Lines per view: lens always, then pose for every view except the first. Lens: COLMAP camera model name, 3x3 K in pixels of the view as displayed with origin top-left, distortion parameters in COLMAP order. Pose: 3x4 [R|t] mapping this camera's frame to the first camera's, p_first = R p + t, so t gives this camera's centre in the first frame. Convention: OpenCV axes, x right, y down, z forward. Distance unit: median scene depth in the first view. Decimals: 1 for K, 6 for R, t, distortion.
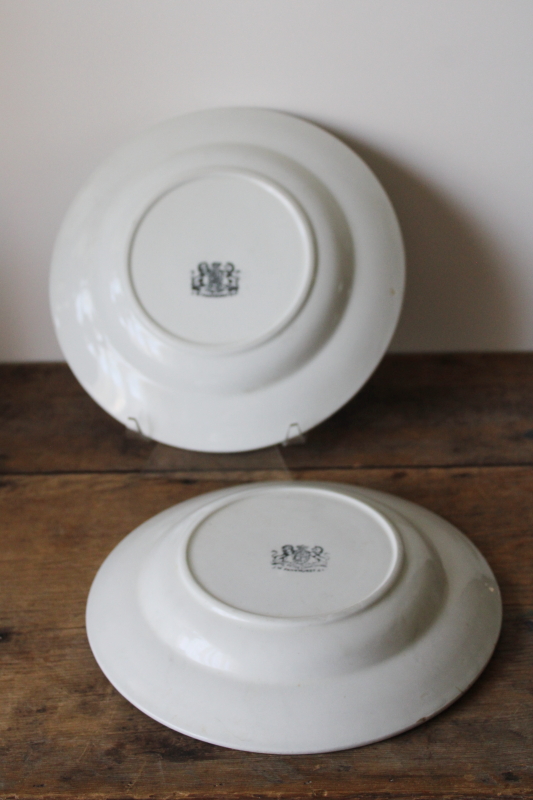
lens RADIAL K [[1117.4, 0, 240.9], [0, 1117.4, 398.8], [0, 0, 1]] dist [-0.027160, -0.076661]
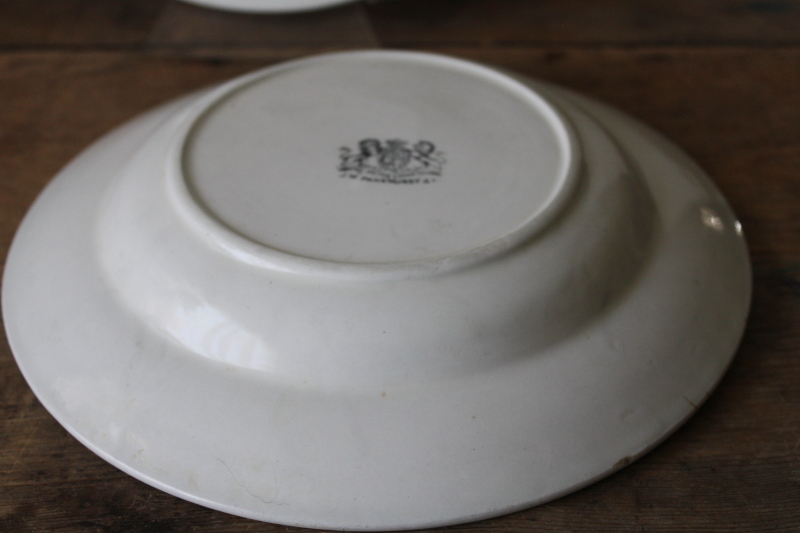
lens RADIAL K [[1117.4, 0, 400.0], [0, 1117.4, 266.5], [0, 0, 1]] dist [-0.027160, -0.076661]
pose [[0.998655, 0.008688, 0.051111, 0.031143], [-0.016822, 0.986821, 0.160942, 0.111290], [-0.049039, -0.161585, 0.985640, 0.479699]]
